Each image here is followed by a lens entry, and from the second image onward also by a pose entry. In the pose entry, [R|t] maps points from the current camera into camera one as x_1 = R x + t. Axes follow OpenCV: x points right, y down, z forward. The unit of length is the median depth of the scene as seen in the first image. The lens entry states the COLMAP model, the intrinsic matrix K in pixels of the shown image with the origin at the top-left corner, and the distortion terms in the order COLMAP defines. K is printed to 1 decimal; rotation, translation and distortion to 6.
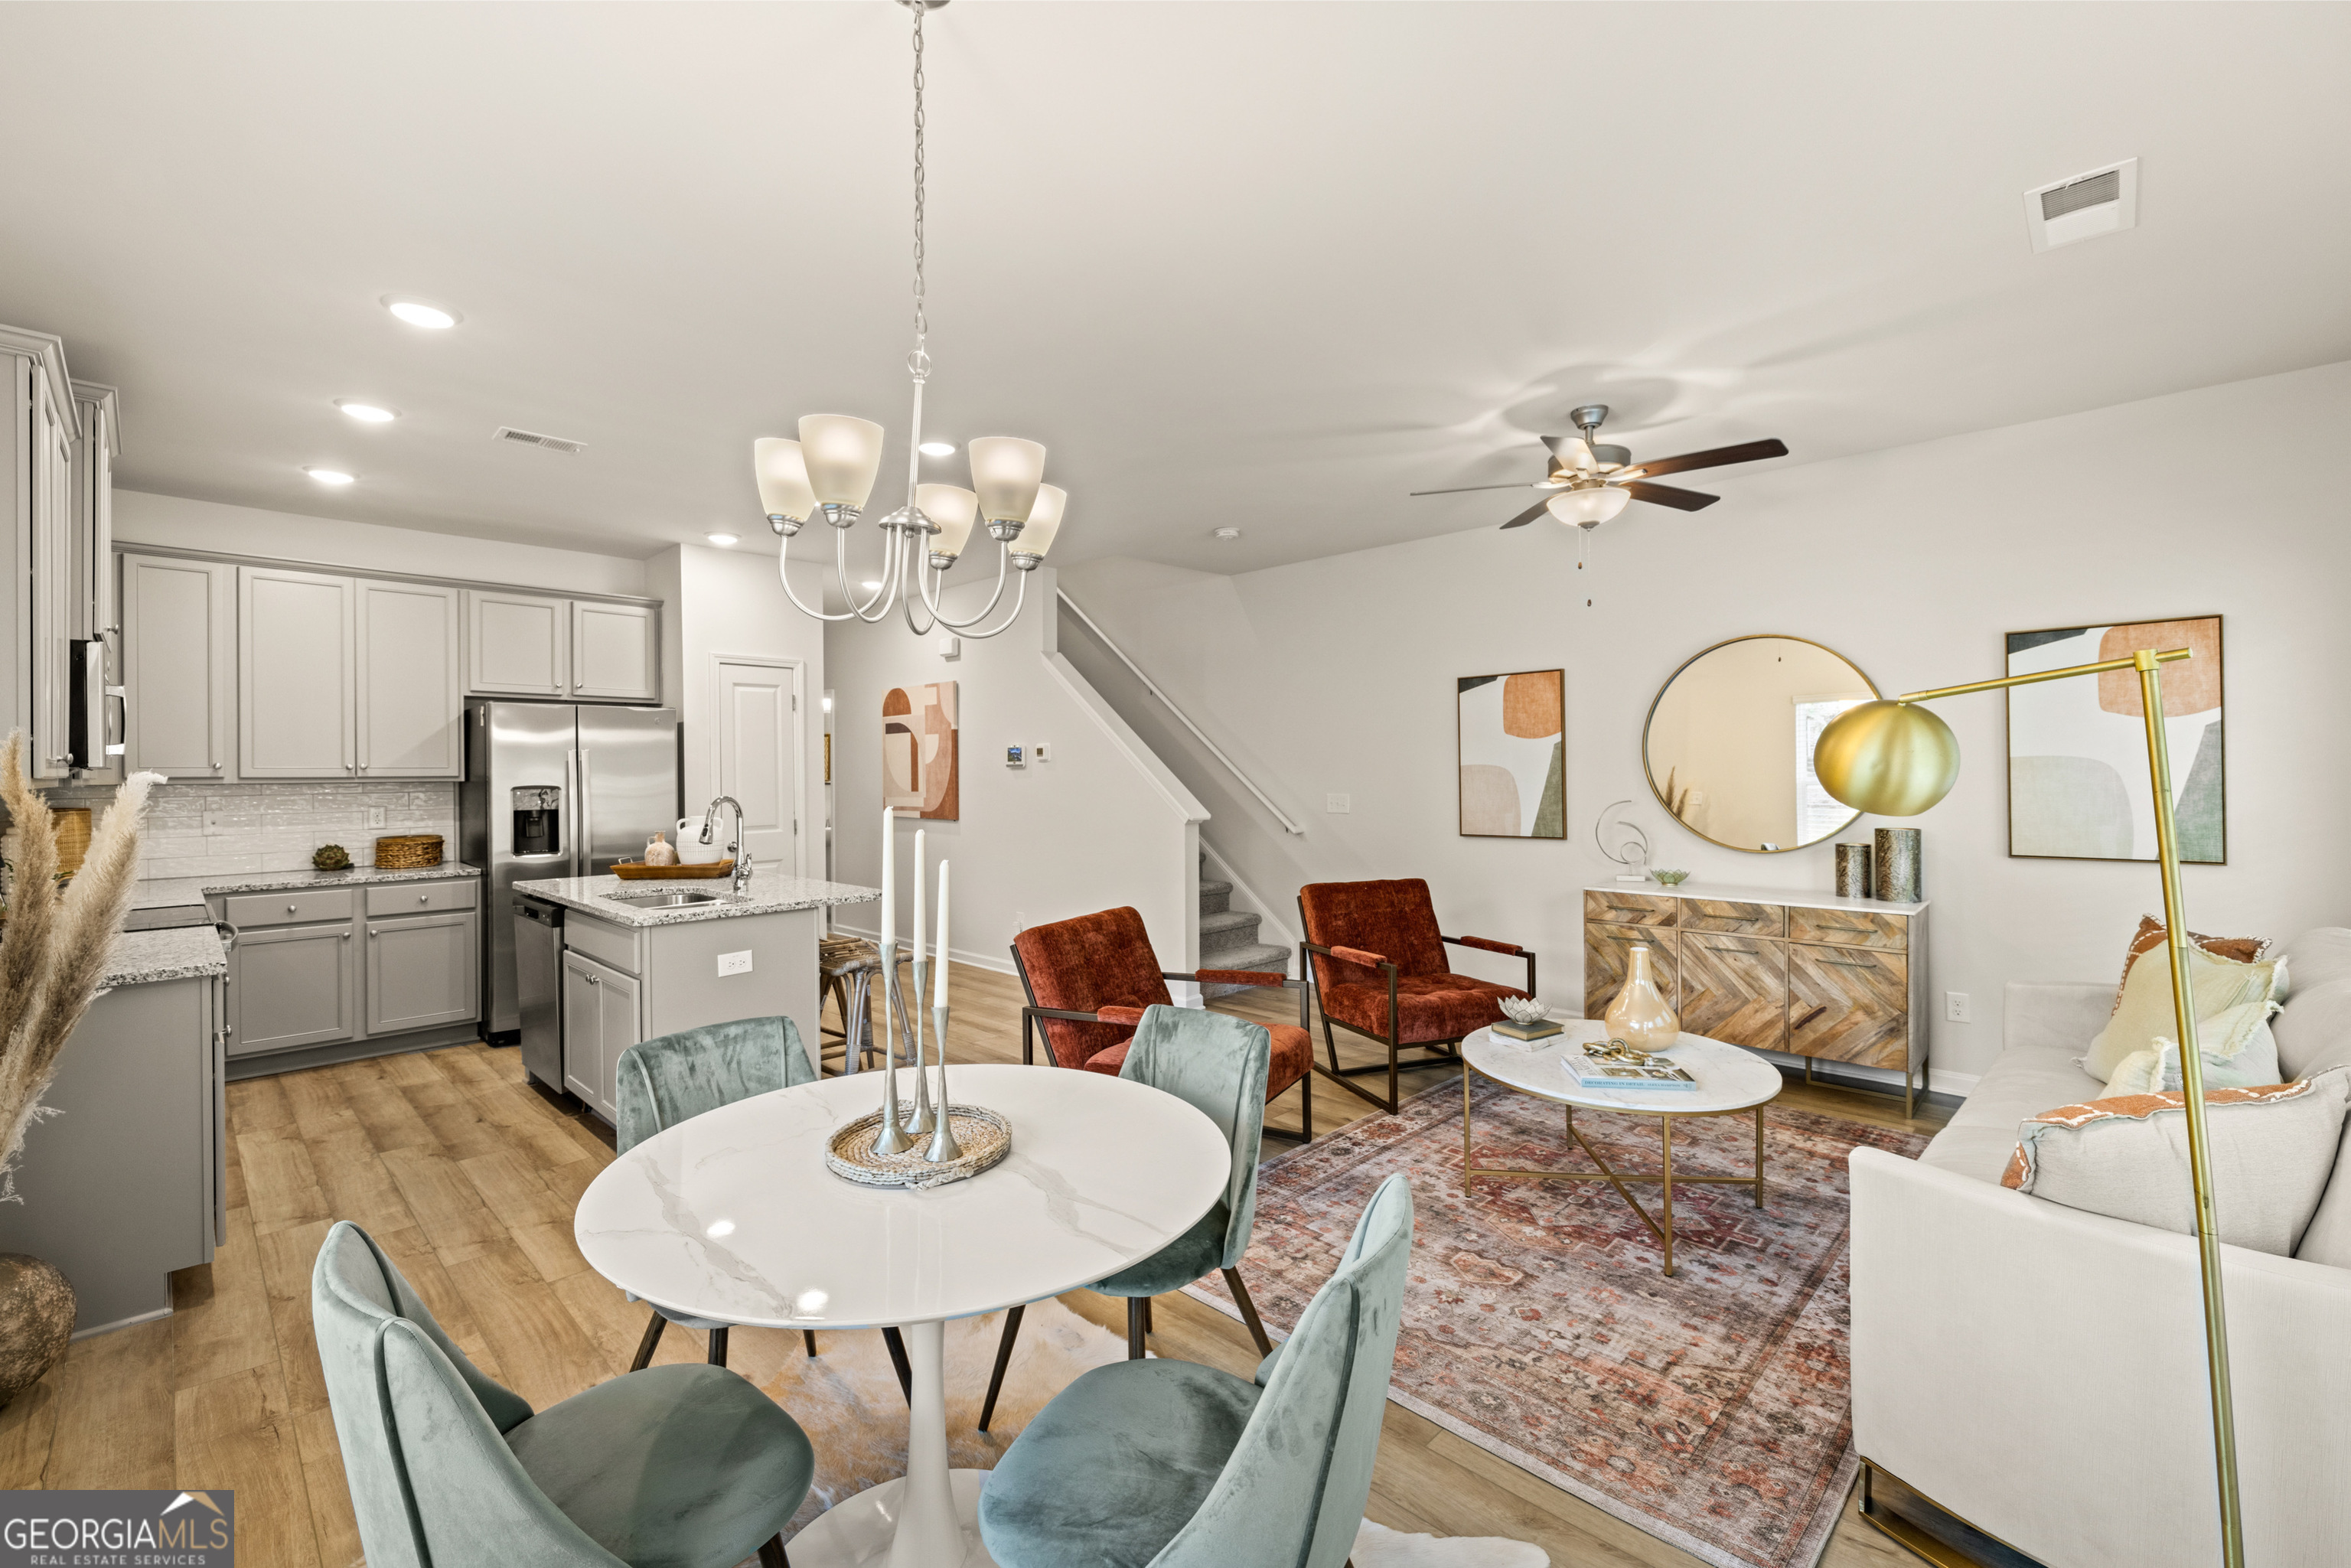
lens RADIAL K [[976.3, 0, 1168.1], [0, 976.3, 776.1], [0, 0, 1]] dist [-0.002971, -0.000255]
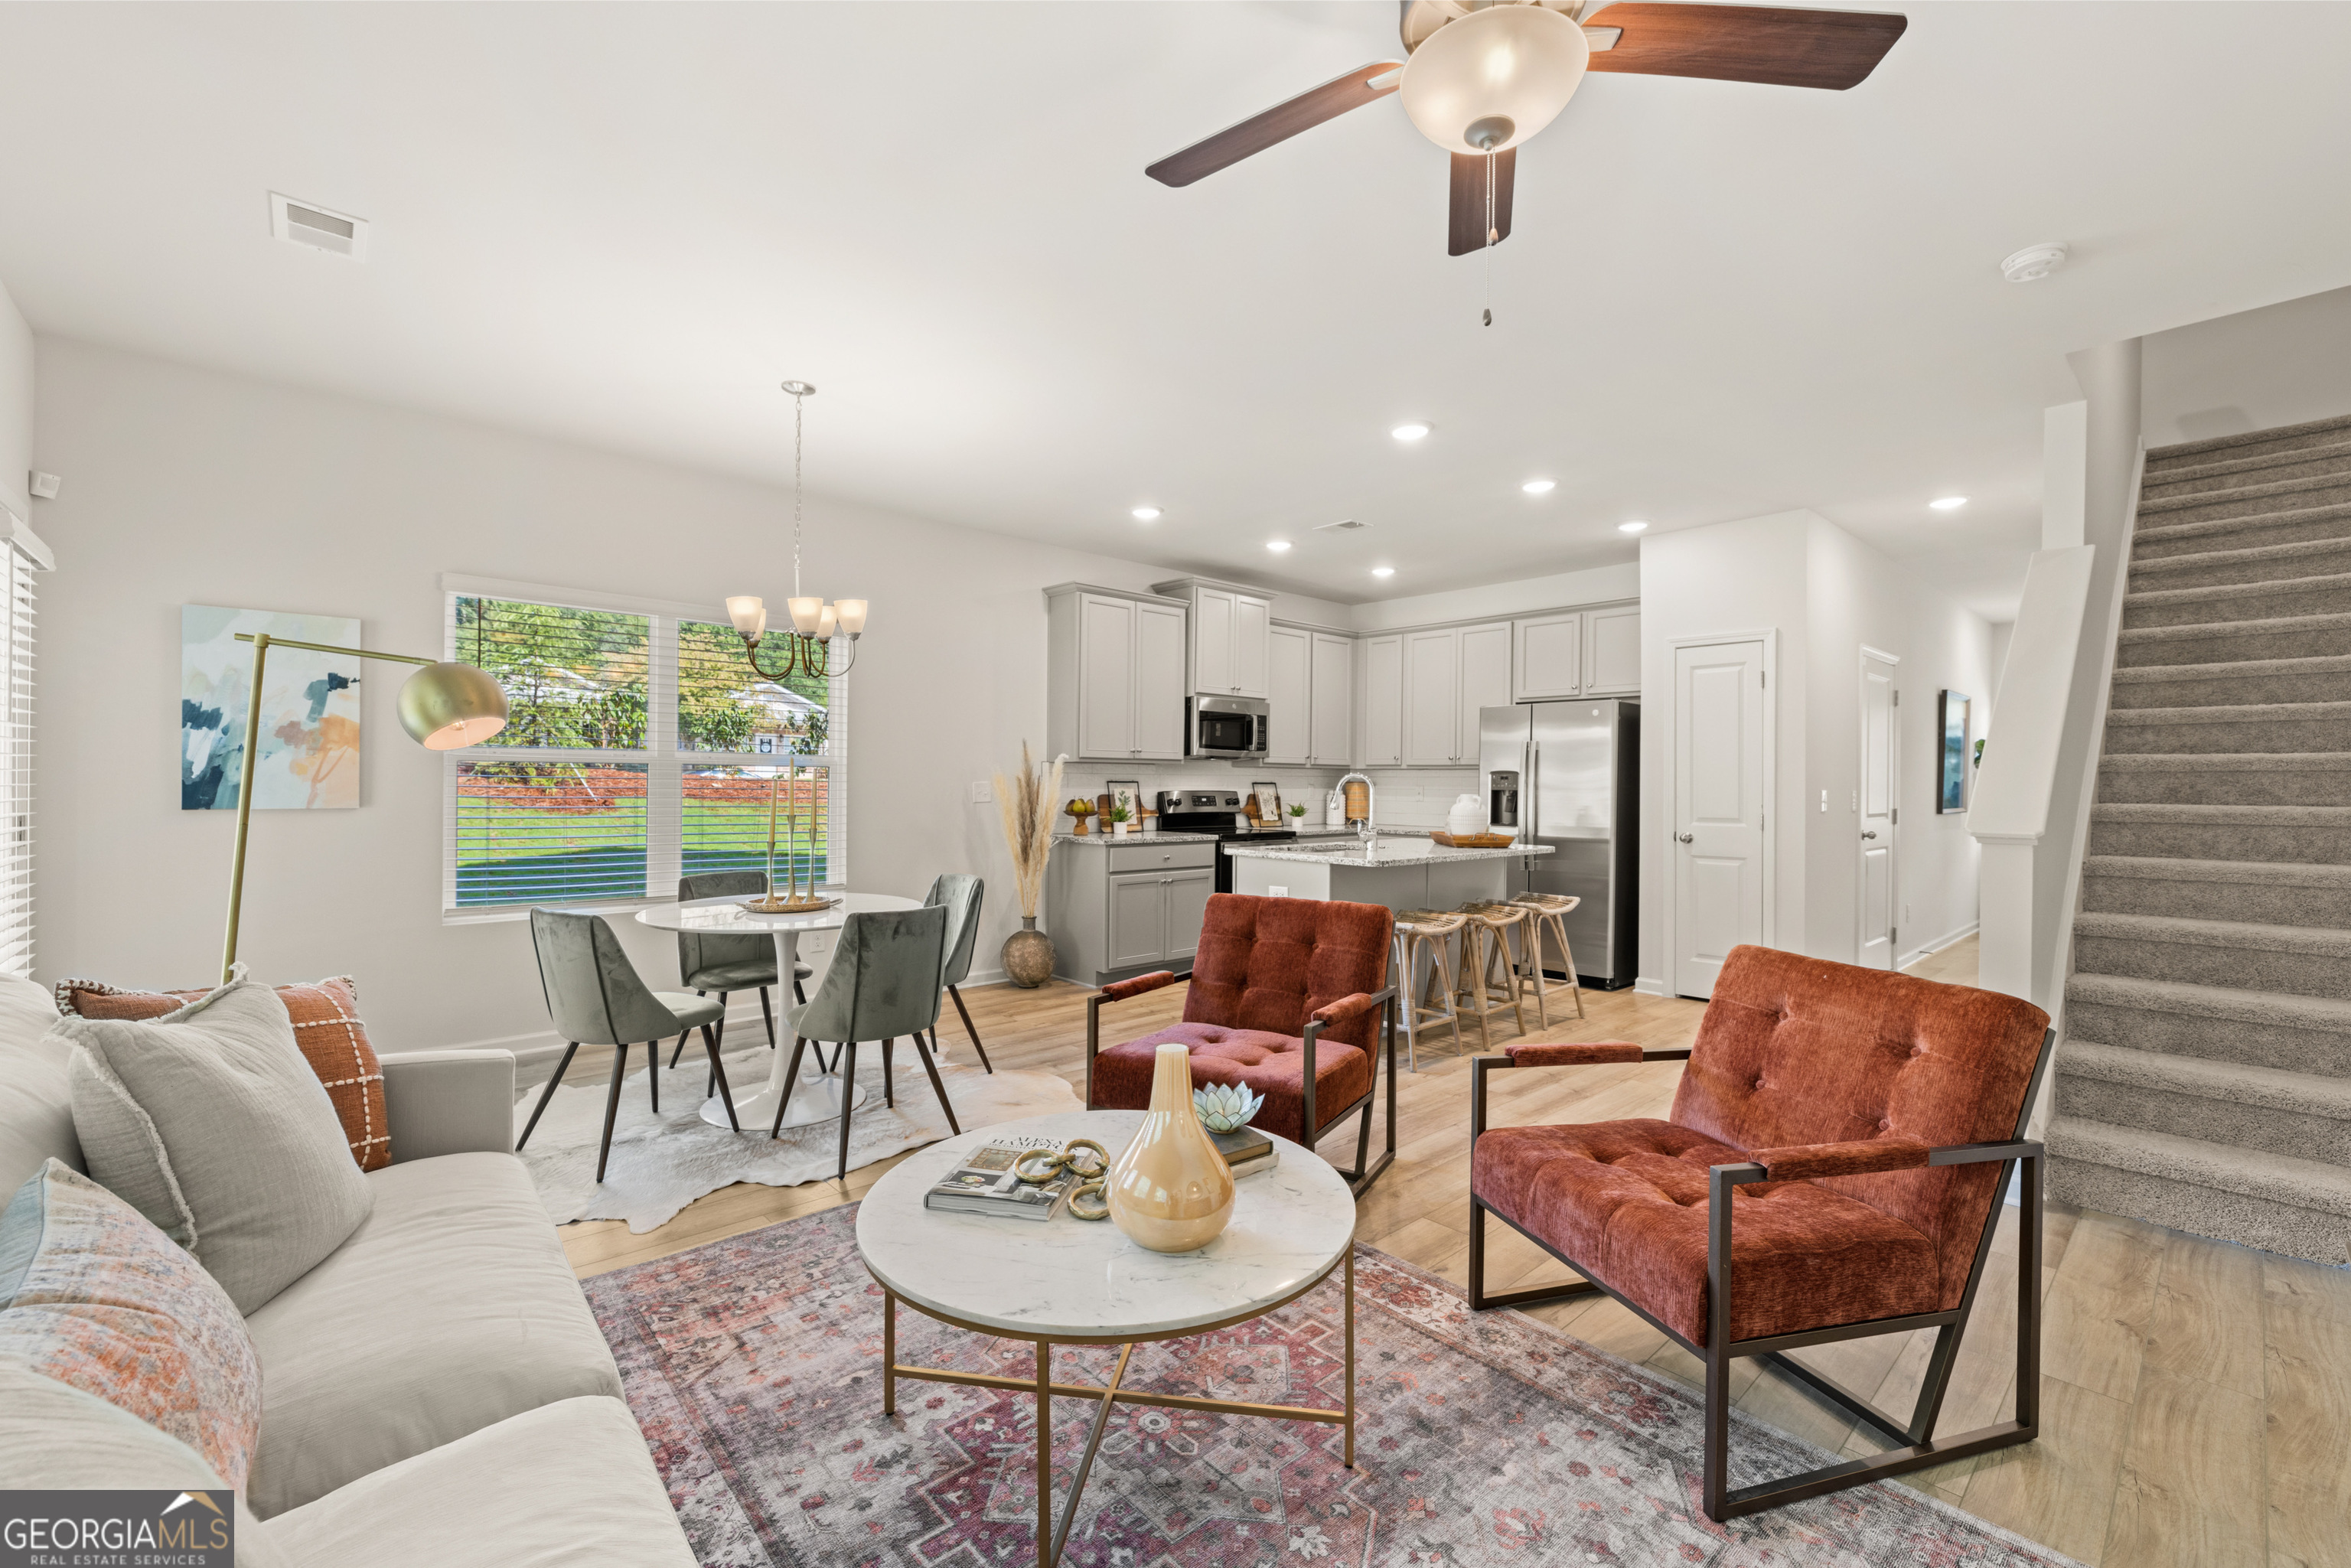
lens RADIAL K [[976.3, 0, 1171.2], [0, 976.3, 780.3], [0, 0, 1]] dist [-0.002971, -0.000255]
pose [[-0.054301, 0.006644, -0.998503, 0.660052], [-0.011365, 0.999909, 0.007271, 0.019037], [0.998460, 0.011743, -0.054220, 0.671465]]
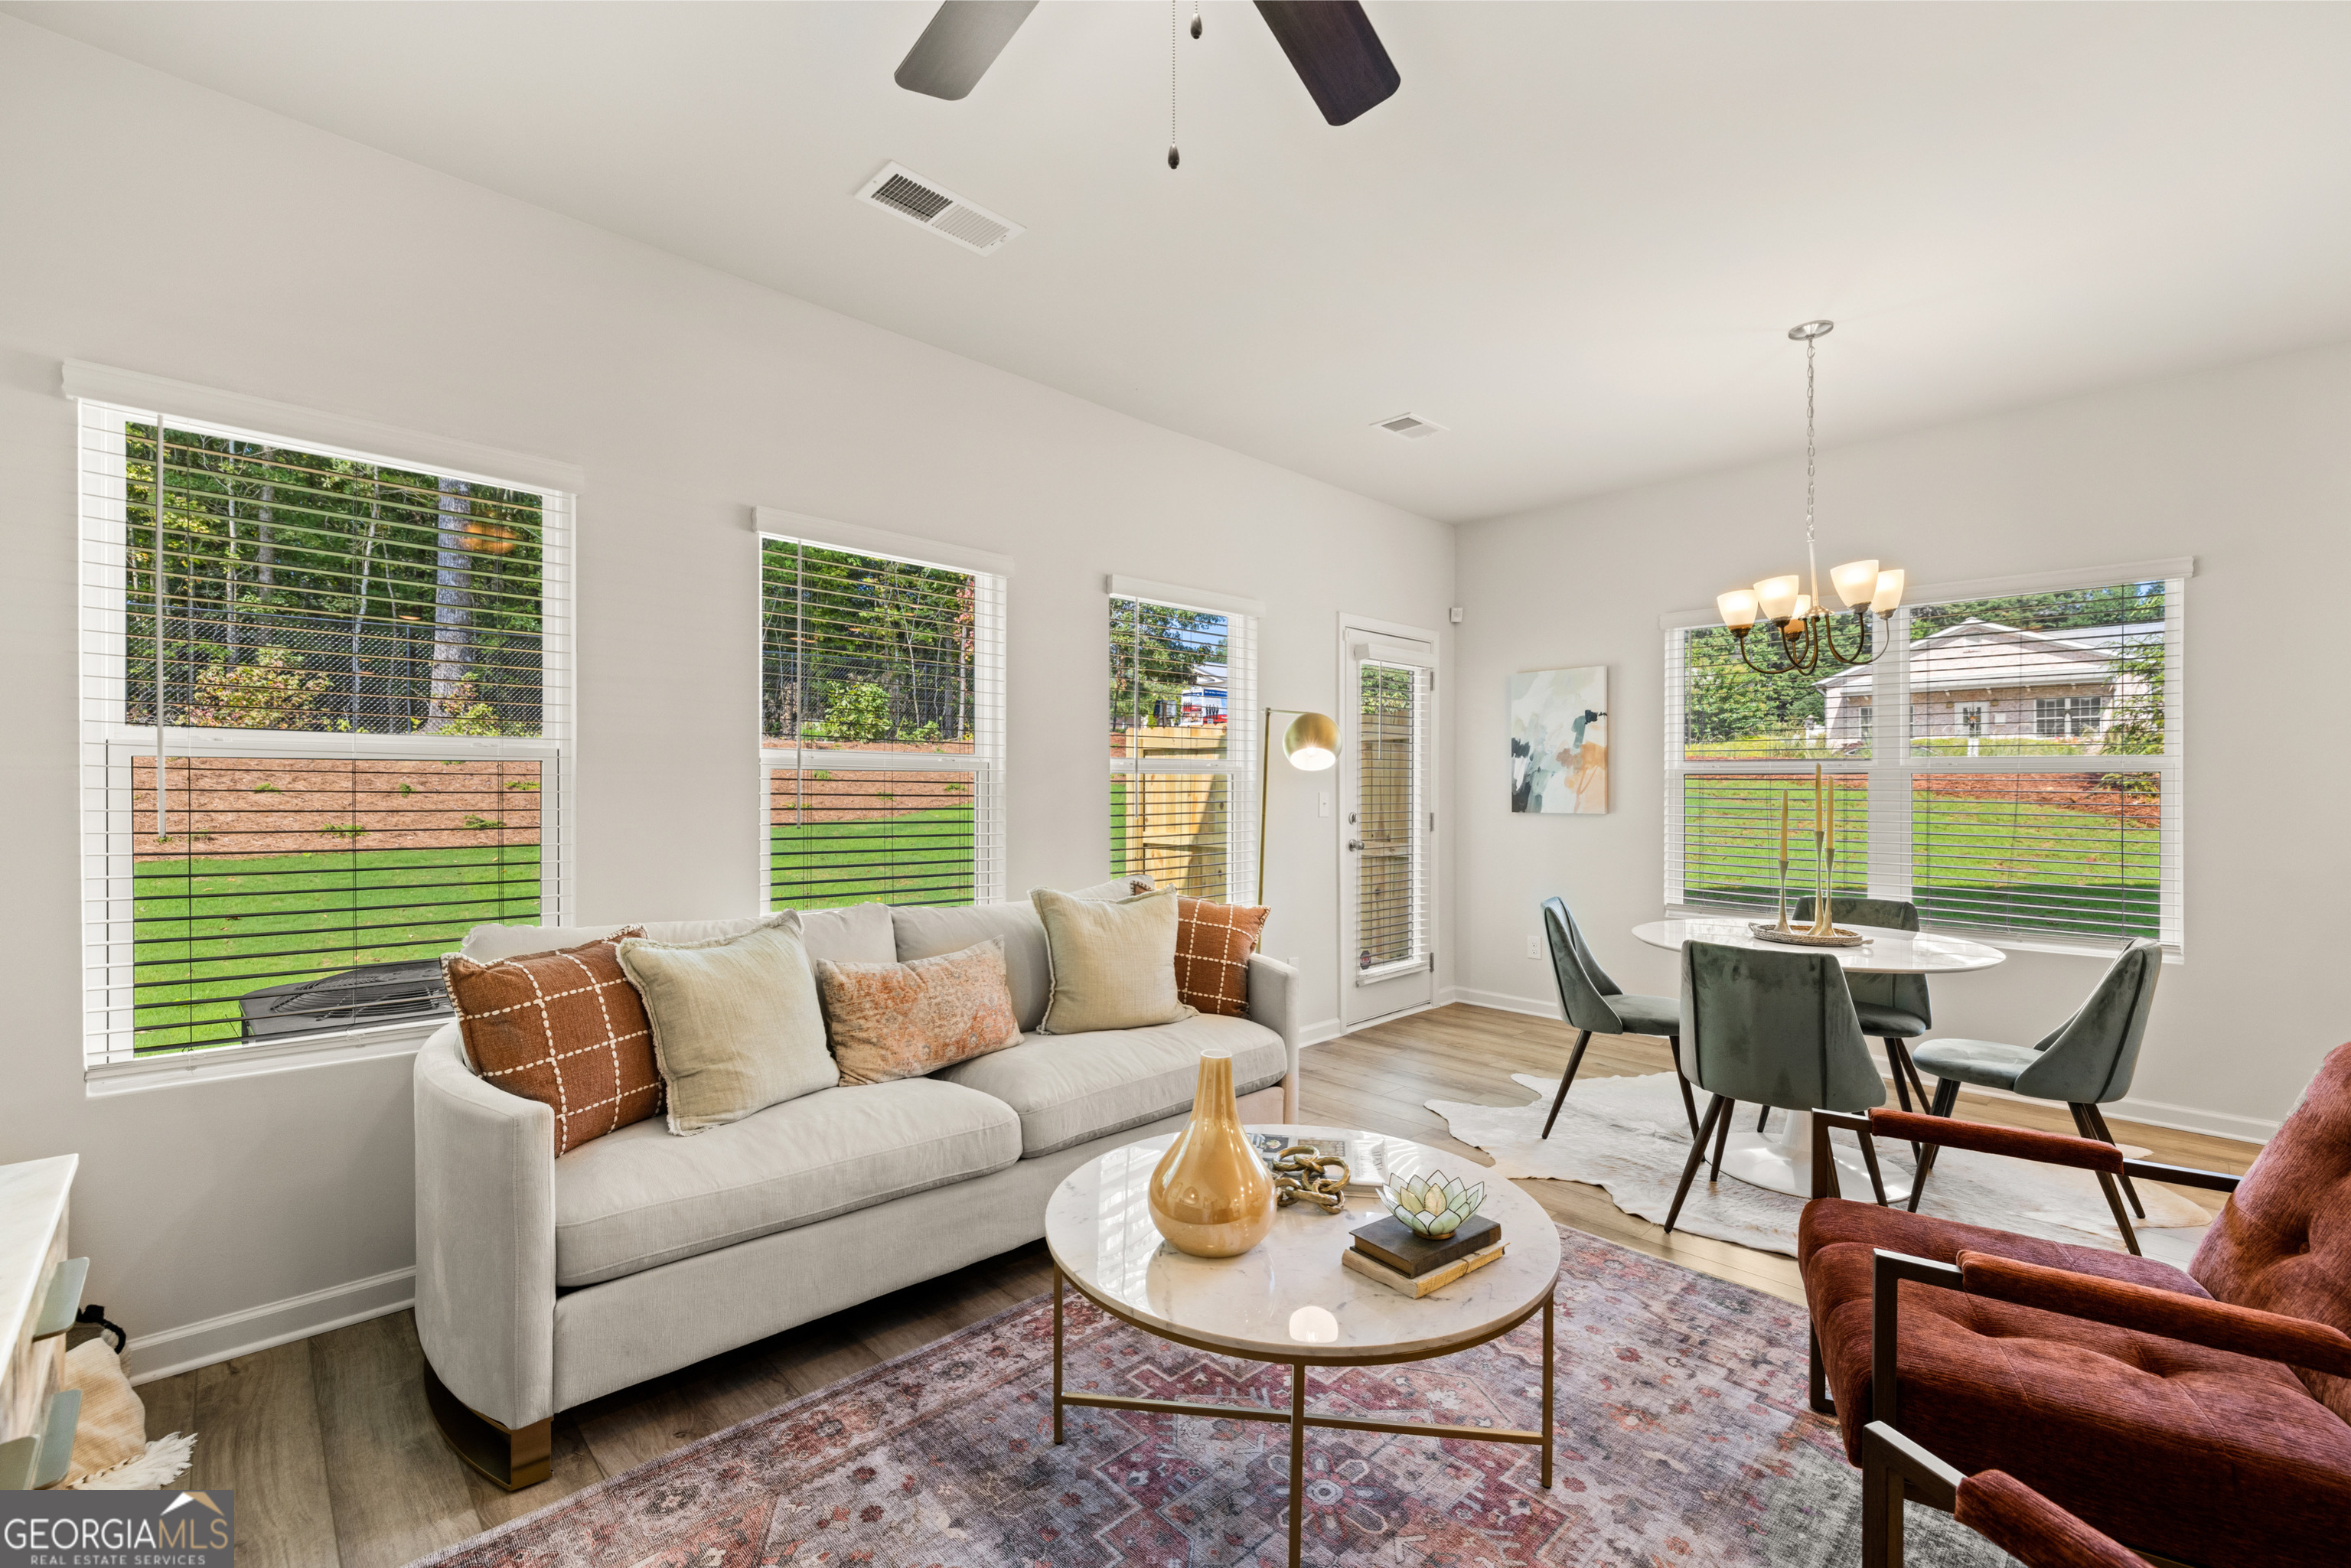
lens RADIAL K [[976.3, 0, 1162.7], [0, 976.3, 786.1], [0, 0, 1]] dist [-0.002971, -0.000255]
pose [[-0.999500, 0.006461, 0.030946, 0.323409], [0.006508, 0.999978, 0.001394, 0.021778], [-0.030936, 0.001595, -0.999520, 0.996855]]
